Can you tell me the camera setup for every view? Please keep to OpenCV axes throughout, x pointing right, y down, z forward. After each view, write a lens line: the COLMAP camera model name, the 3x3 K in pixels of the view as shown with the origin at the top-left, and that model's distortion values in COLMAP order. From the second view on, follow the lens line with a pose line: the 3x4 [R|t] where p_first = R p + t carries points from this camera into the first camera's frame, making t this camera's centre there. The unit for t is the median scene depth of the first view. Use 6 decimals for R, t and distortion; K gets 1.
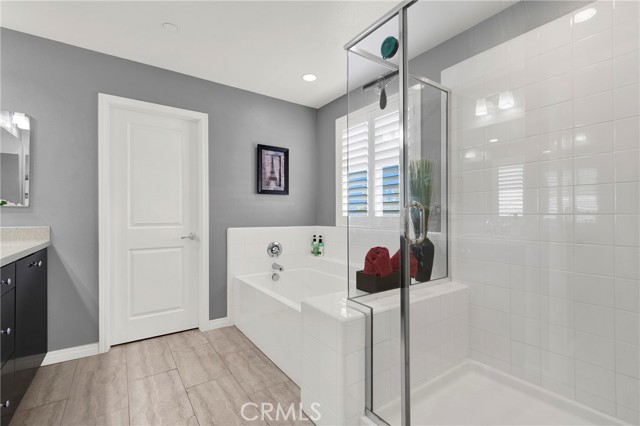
lens RADIAL K [[290.9, 0, 320.0], [0, 290.9, 213.0], [0, 0, 1]] dist [0.009620, -0.000201]
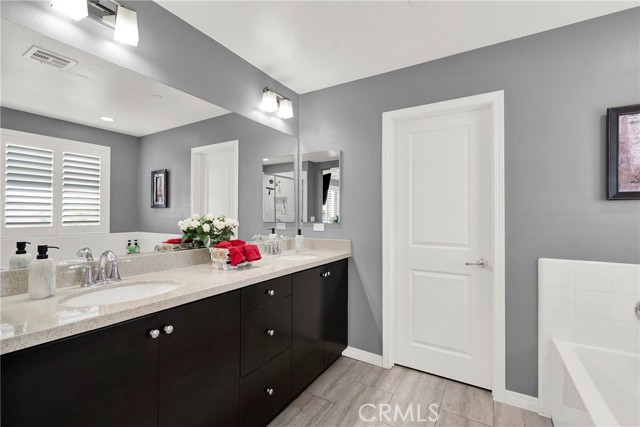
lens RADIAL K [[285.1, 0, 322.3], [0, 285.1, 214.0], [0, 0, 1]] dist [0.003818, -0.000894]
pose [[0.412808, -0.002536, -0.910815, 0.064768], [0.001121, 0.999997, -0.002276, -0.050501], [0.910818, -0.000082, 0.412809, 0.377528]]
